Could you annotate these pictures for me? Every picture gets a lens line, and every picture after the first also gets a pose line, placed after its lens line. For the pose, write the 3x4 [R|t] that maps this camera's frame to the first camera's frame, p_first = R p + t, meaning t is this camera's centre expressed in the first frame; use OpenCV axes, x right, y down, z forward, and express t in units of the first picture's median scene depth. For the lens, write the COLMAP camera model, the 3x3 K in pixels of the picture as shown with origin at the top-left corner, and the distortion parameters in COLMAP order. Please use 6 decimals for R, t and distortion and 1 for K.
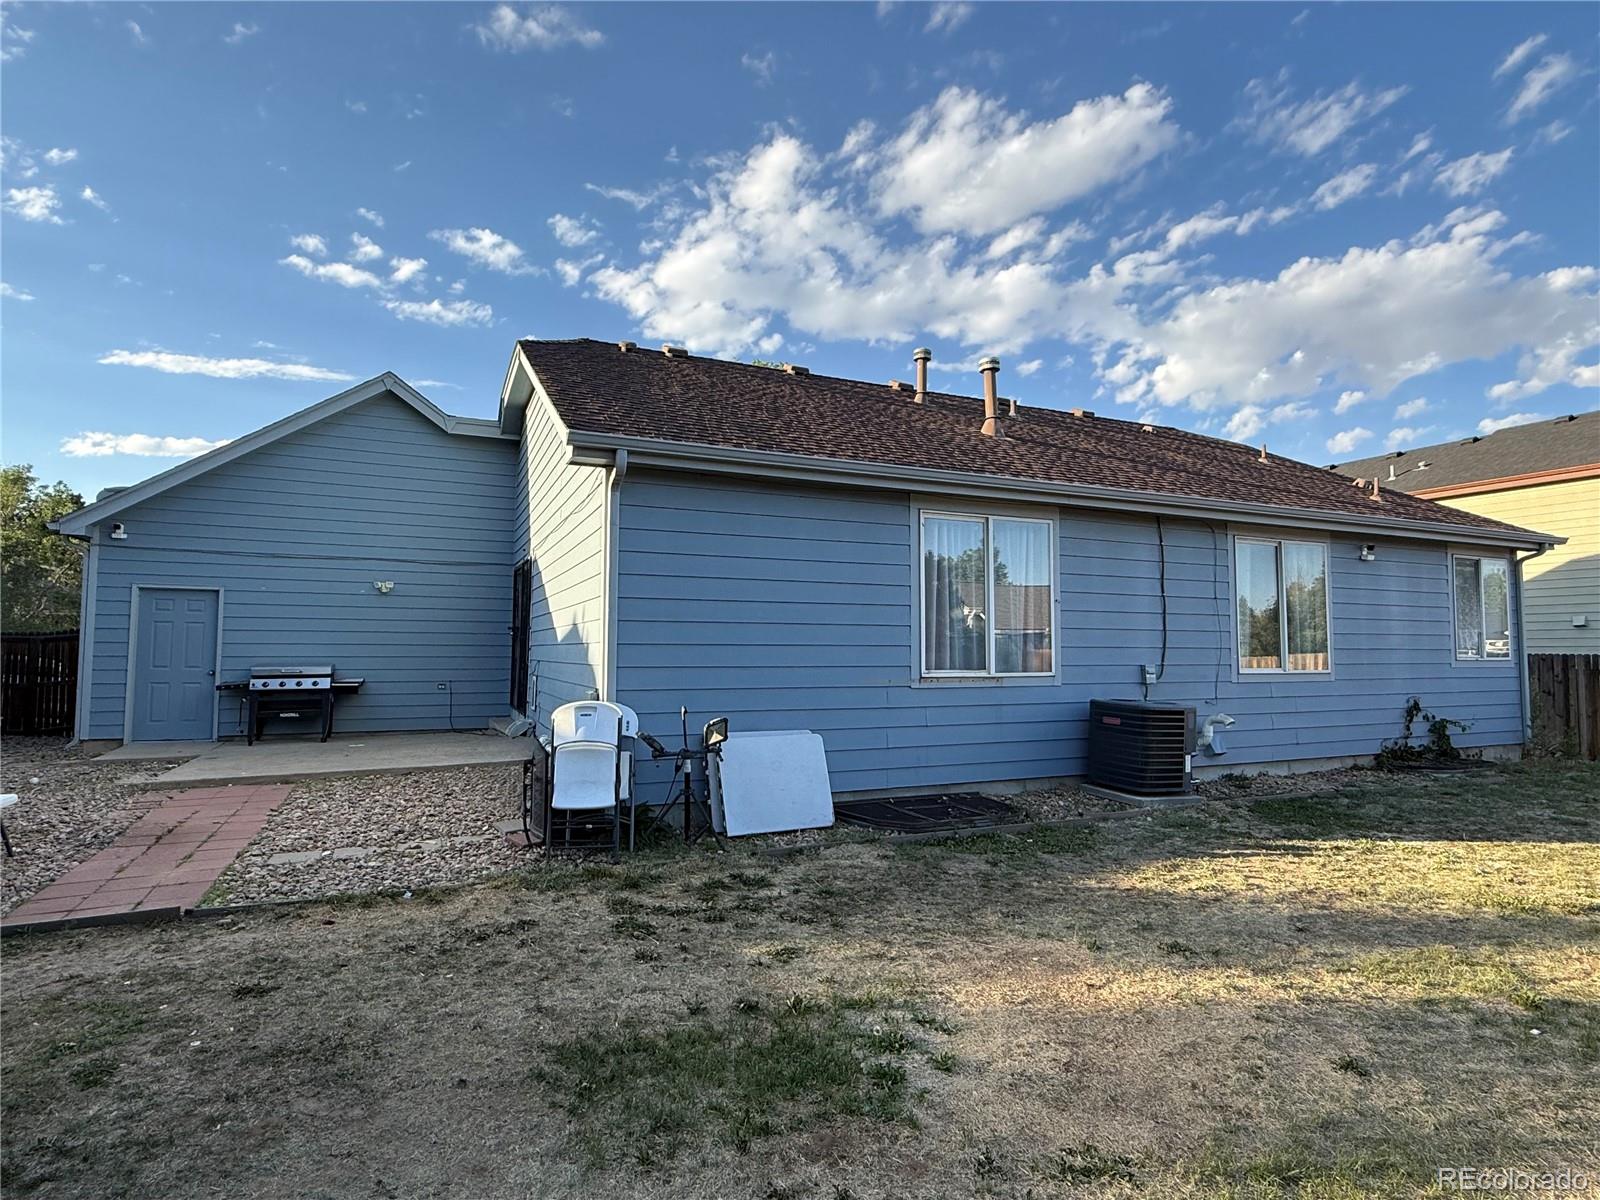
lens RADIAL K [[842.3, 0, 799.1], [0, 842.3, 602.7], [0, 0, 1]] dist [0.003305, 0.001583]
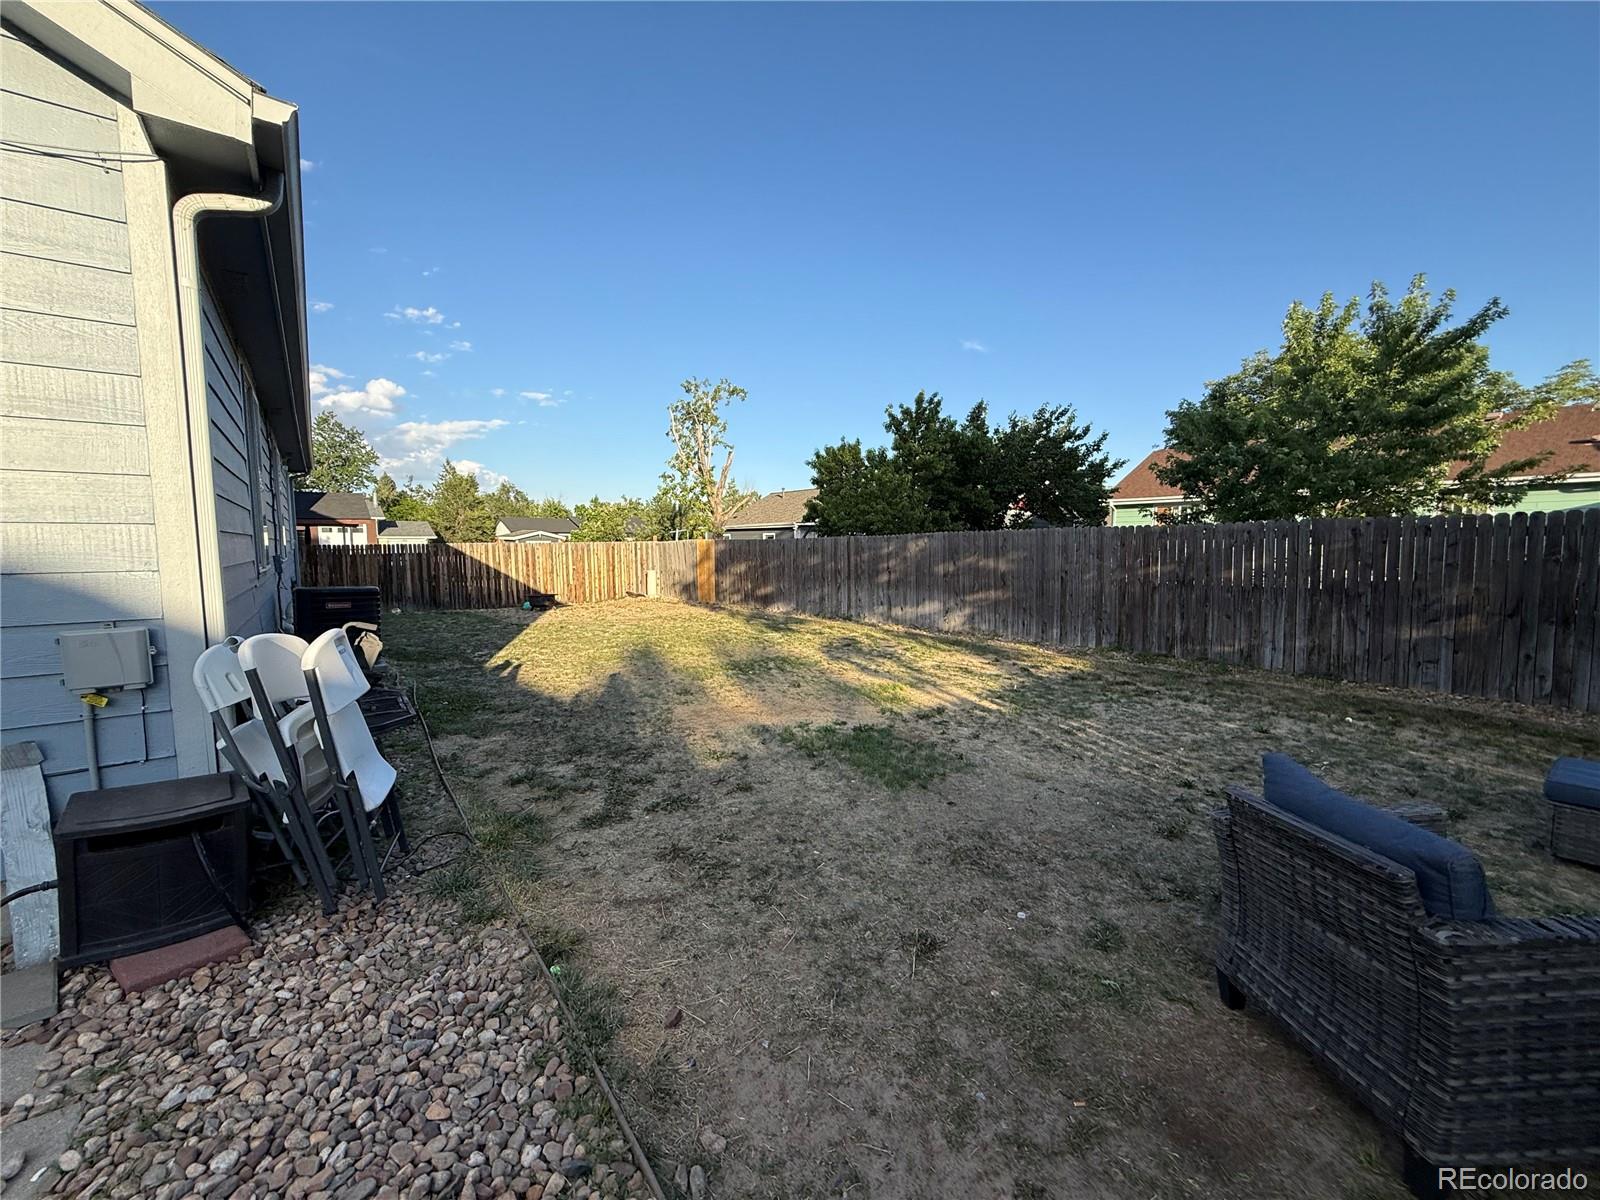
lens RADIAL K [[637.2, 0, 790.8], [0, 637.2, 601.0], [0, 0, 1]] dist [0.002634, -0.000041]
pose [[-0.224842, -0.086835, 0.970518, -1.163465], [-0.054669, 0.995577, 0.076411, 0.074465], [-0.972860, -0.035877, -0.228595, 1.239046]]
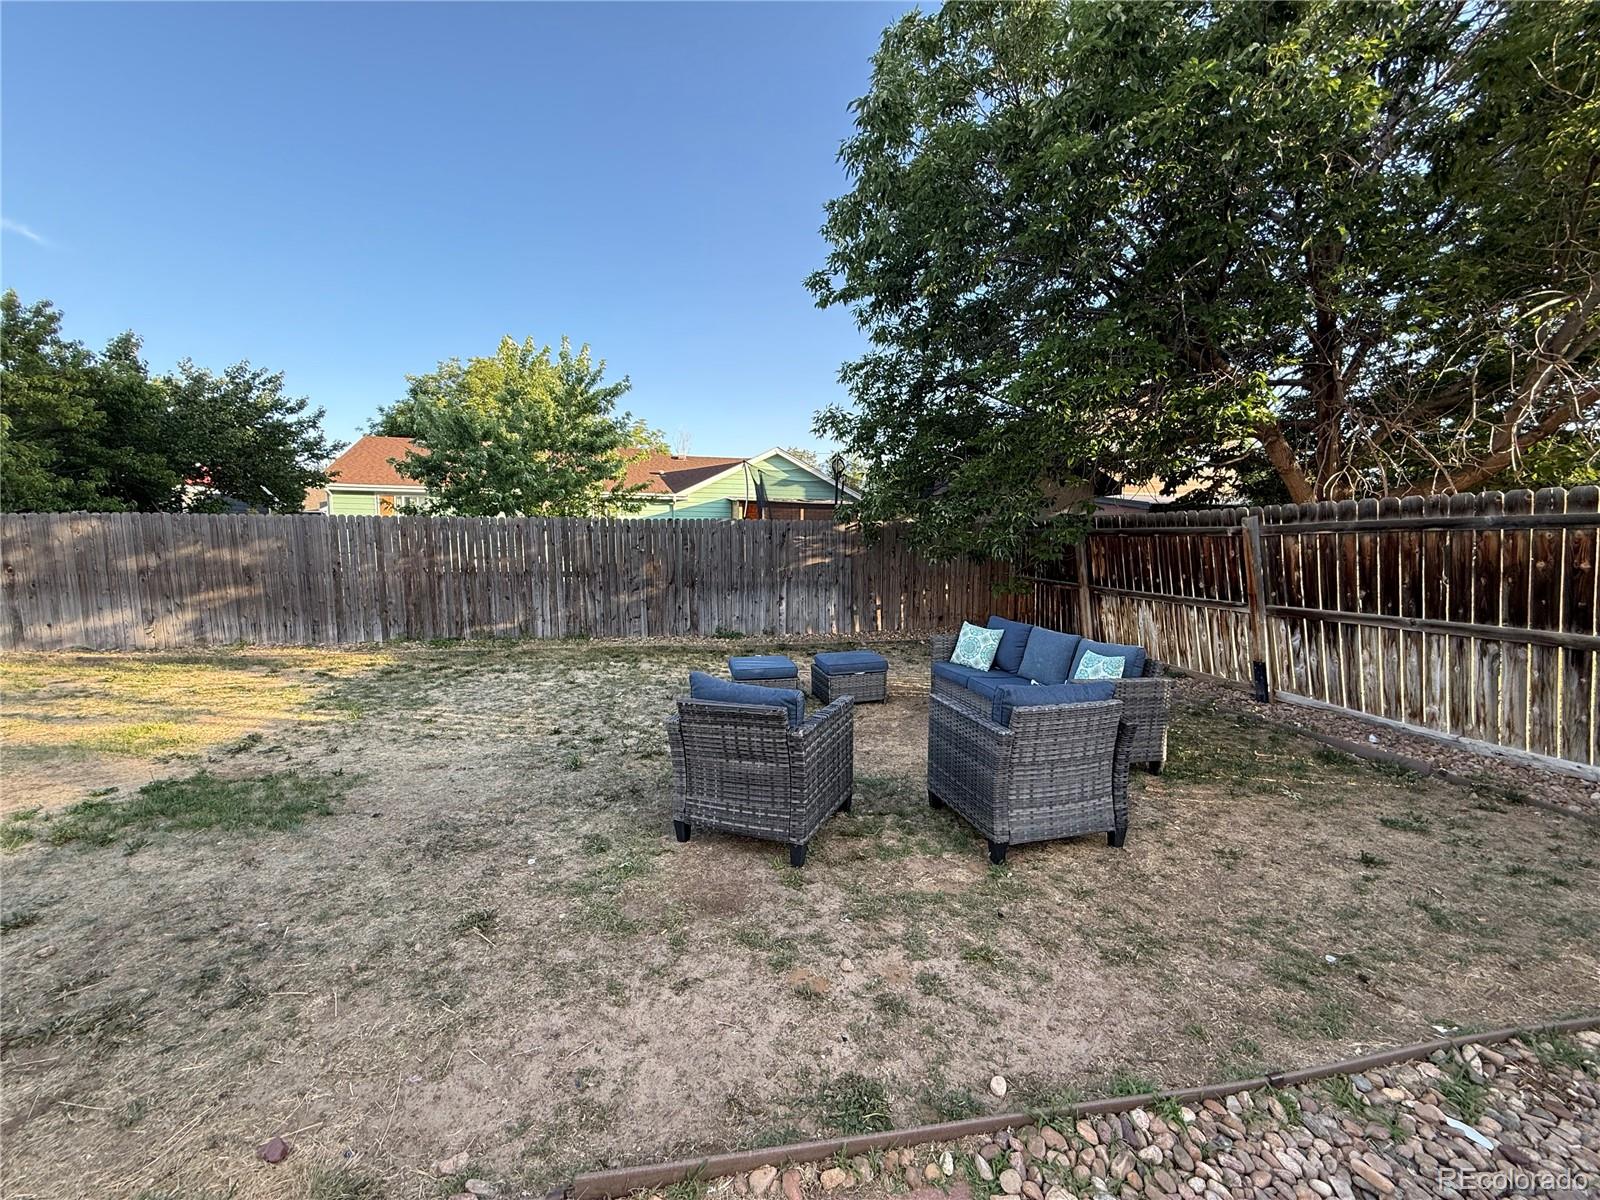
lens RADIAL K [[637.2, 0, 796.0], [0, 637.2, 596.3], [0, 0, 1]] dist [0.002634, -0.000041]
pose [[-0.976982, -0.036486, 0.210180, -1.059156], [-0.030237, 0.999002, 0.032868, 0.086025], [-0.211169, 0.025756, -0.977110, 1.513013]]
